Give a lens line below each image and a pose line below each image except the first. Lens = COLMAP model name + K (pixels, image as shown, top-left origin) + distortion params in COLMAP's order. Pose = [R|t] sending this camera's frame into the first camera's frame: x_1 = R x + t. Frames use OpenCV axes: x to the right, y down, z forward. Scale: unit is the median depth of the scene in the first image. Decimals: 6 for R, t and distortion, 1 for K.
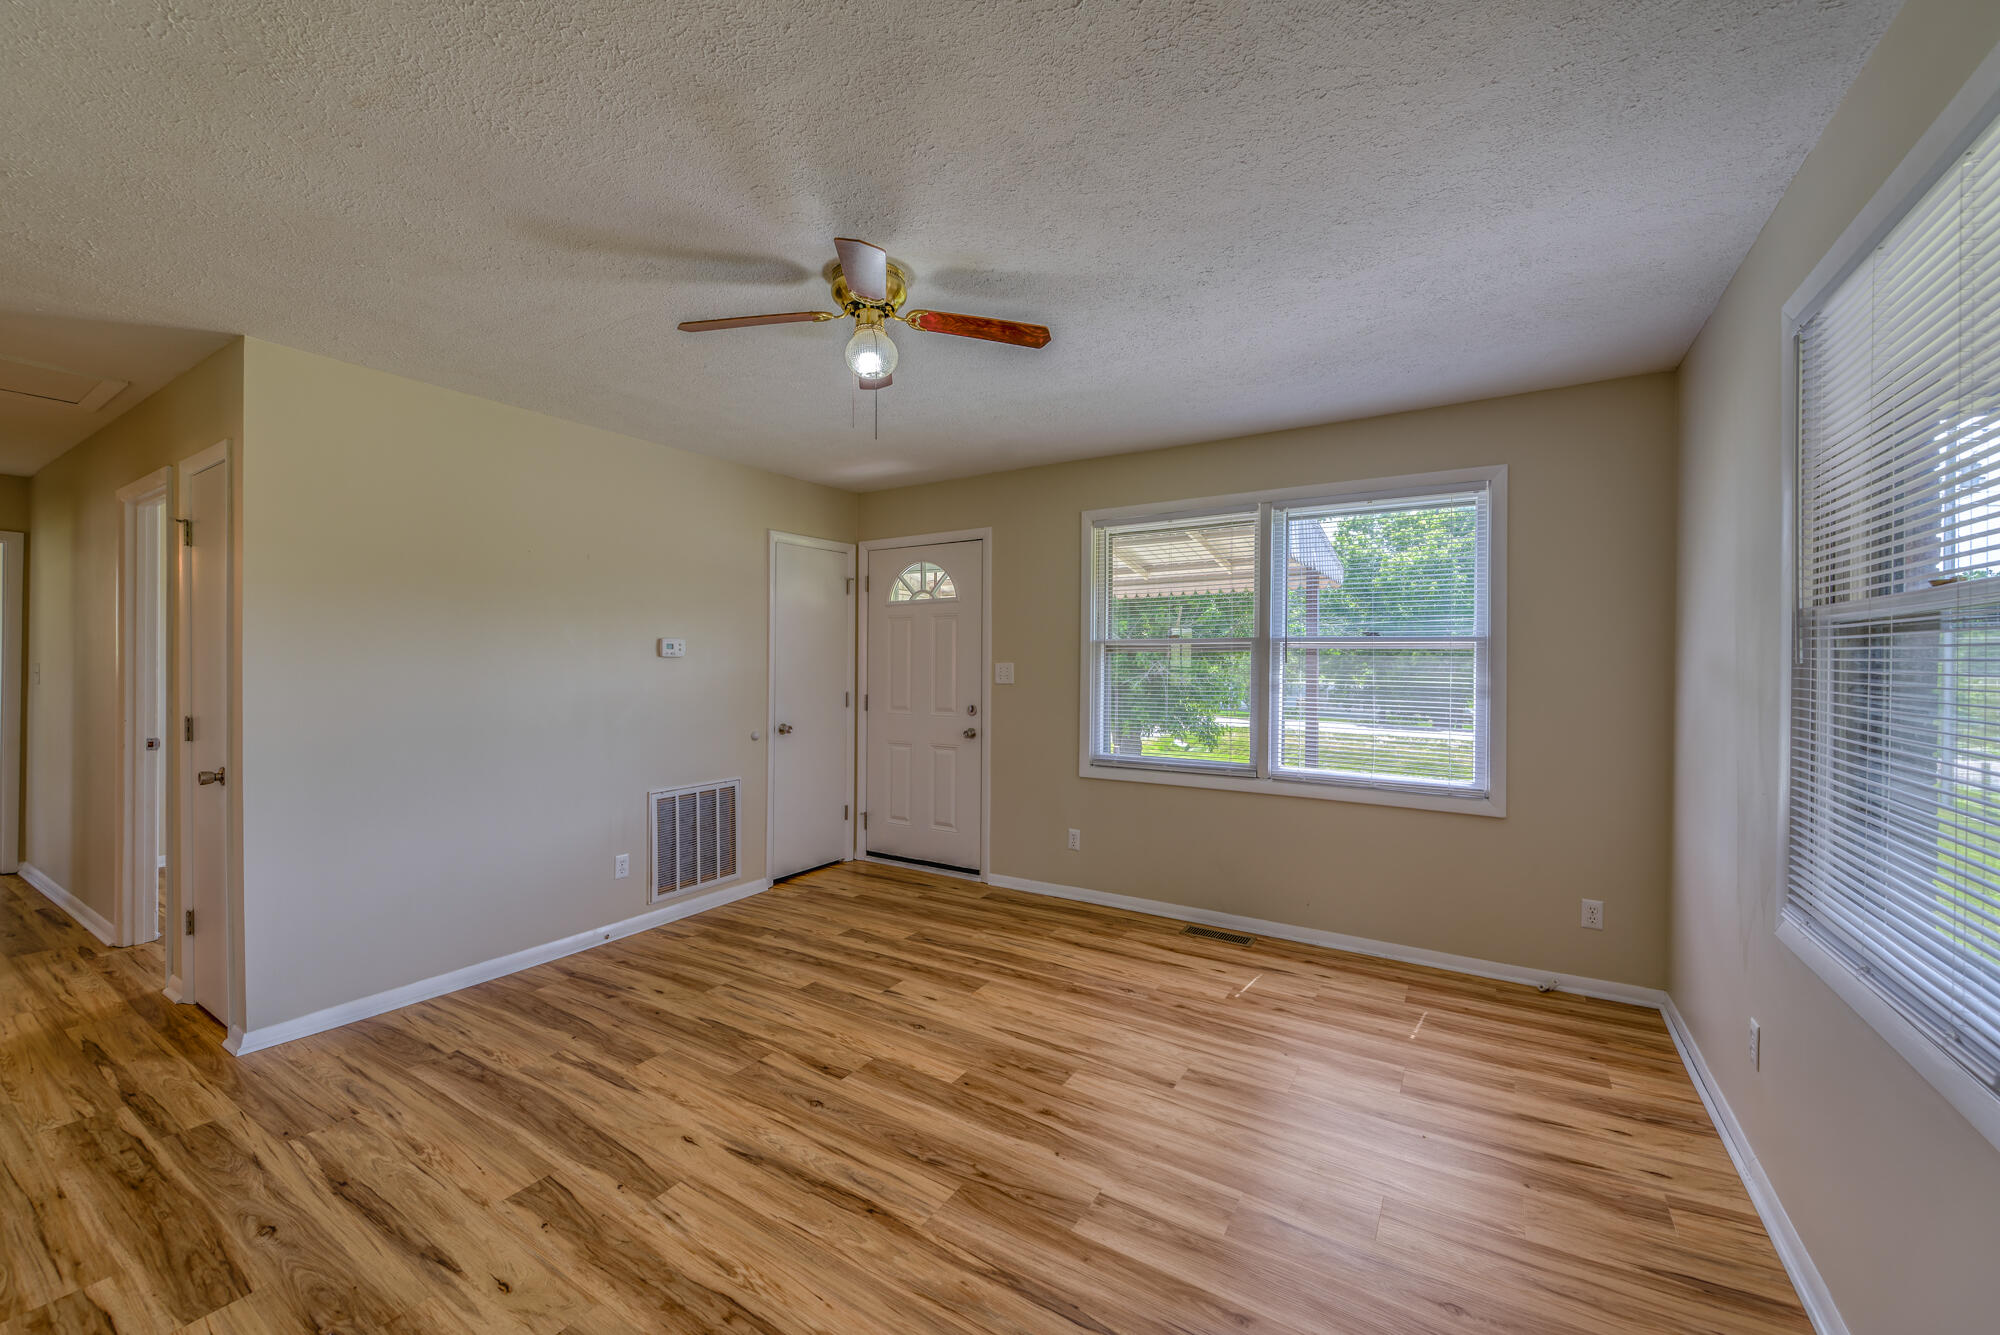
lens RADIAL K [[787.8, 0, 1001.3], [0, 787.8, 662.9], [0, 0, 1]] dist [-0.000034, -0.002401]
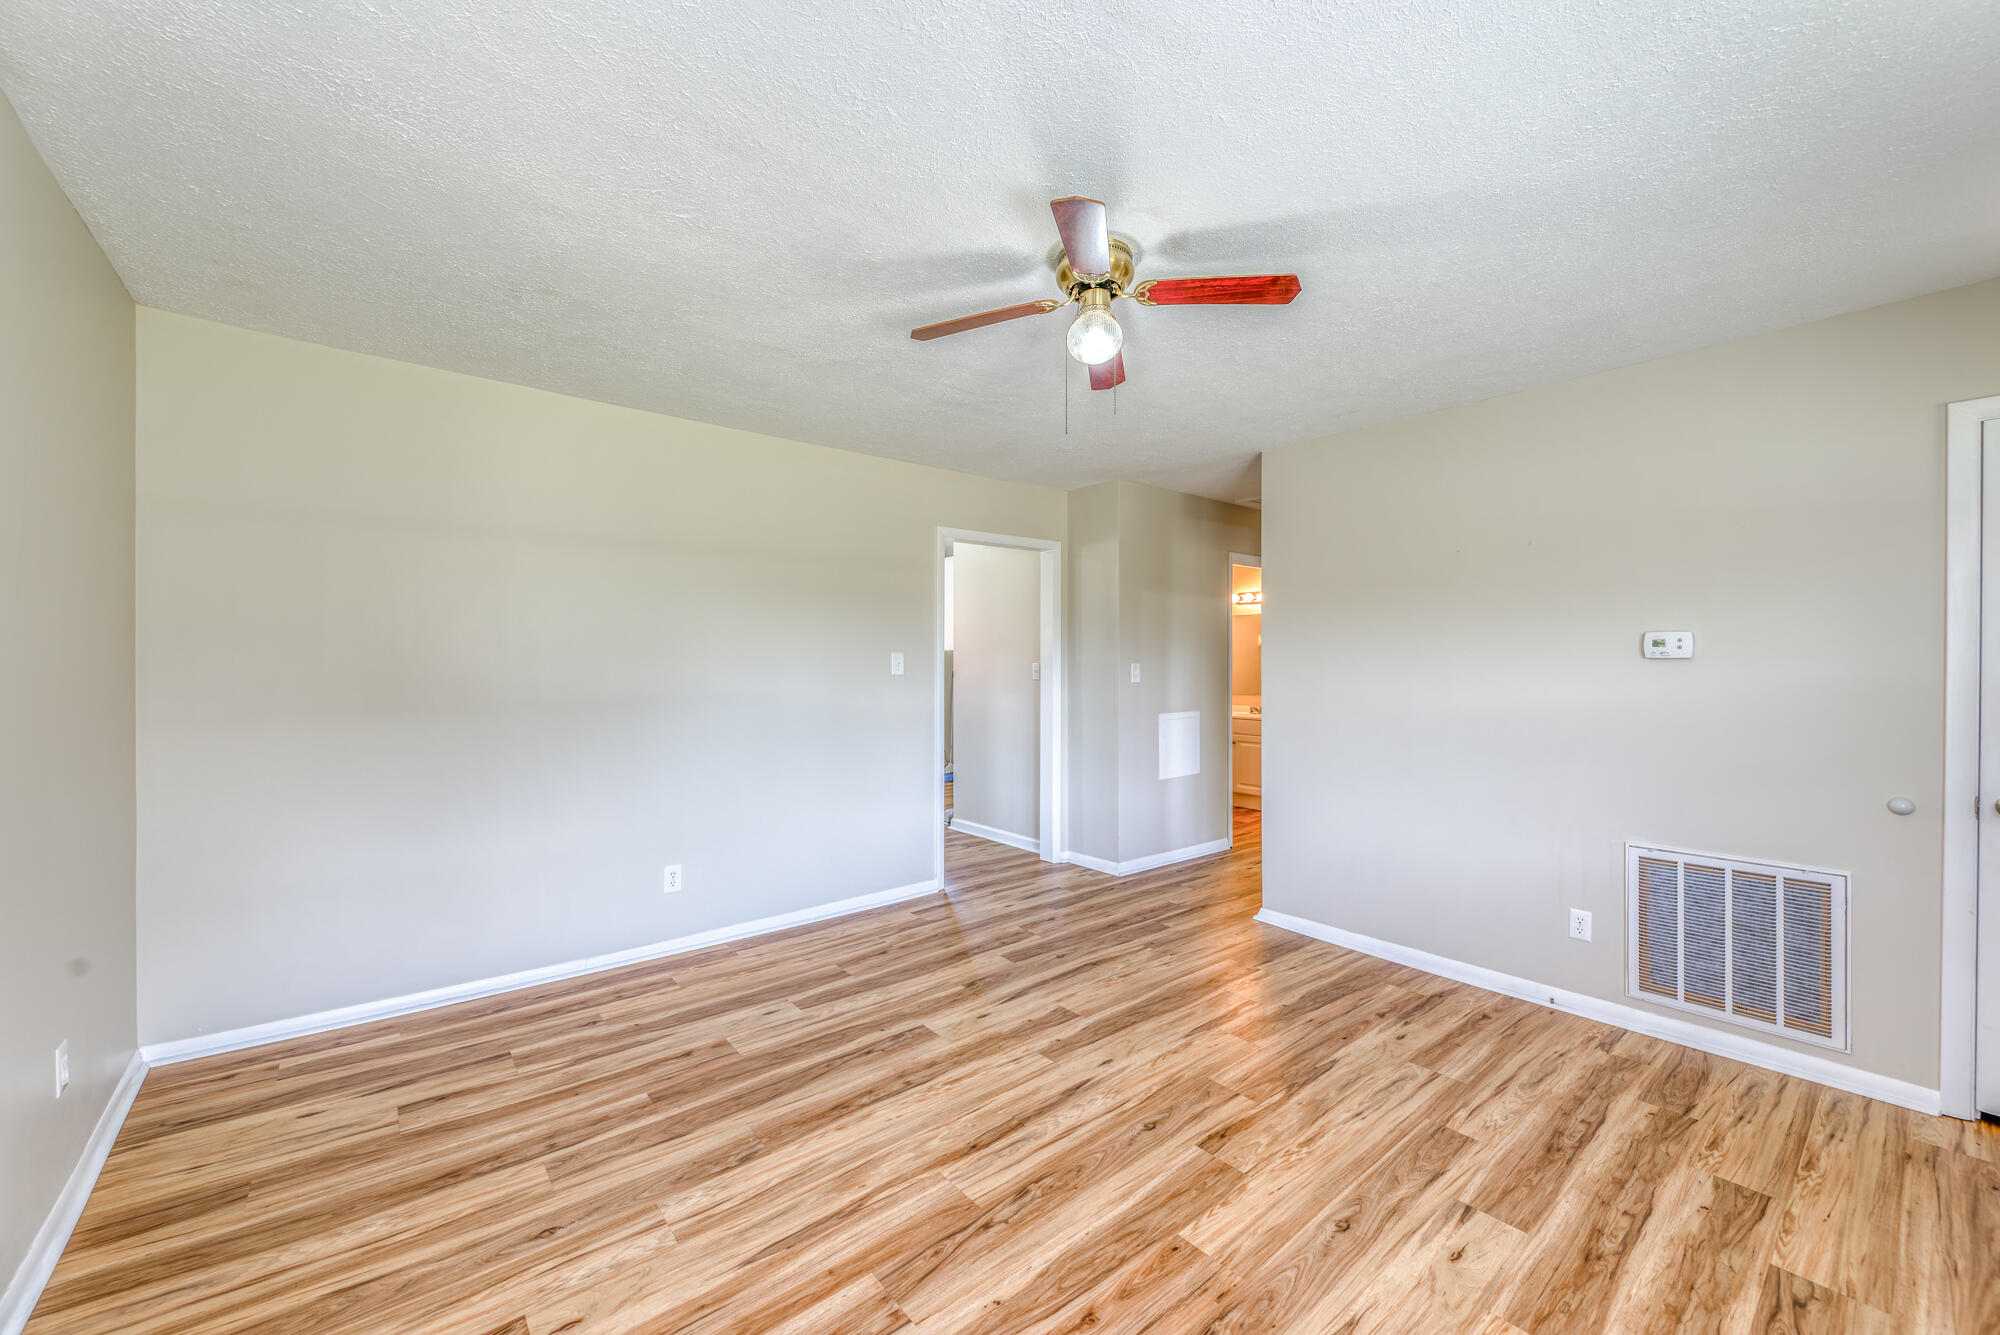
lens RADIAL K [[787.8, 0, 1006.0], [0, 787.8, 663.4], [0, 0, 1]] dist [-0.000034, -0.002401]
pose [[-0.326345, -0.003281, -0.945245, 0.618574], [-0.005978, 0.999981, -0.001407, 0.001554], [0.945232, 0.005191, -0.326358, 0.977327]]
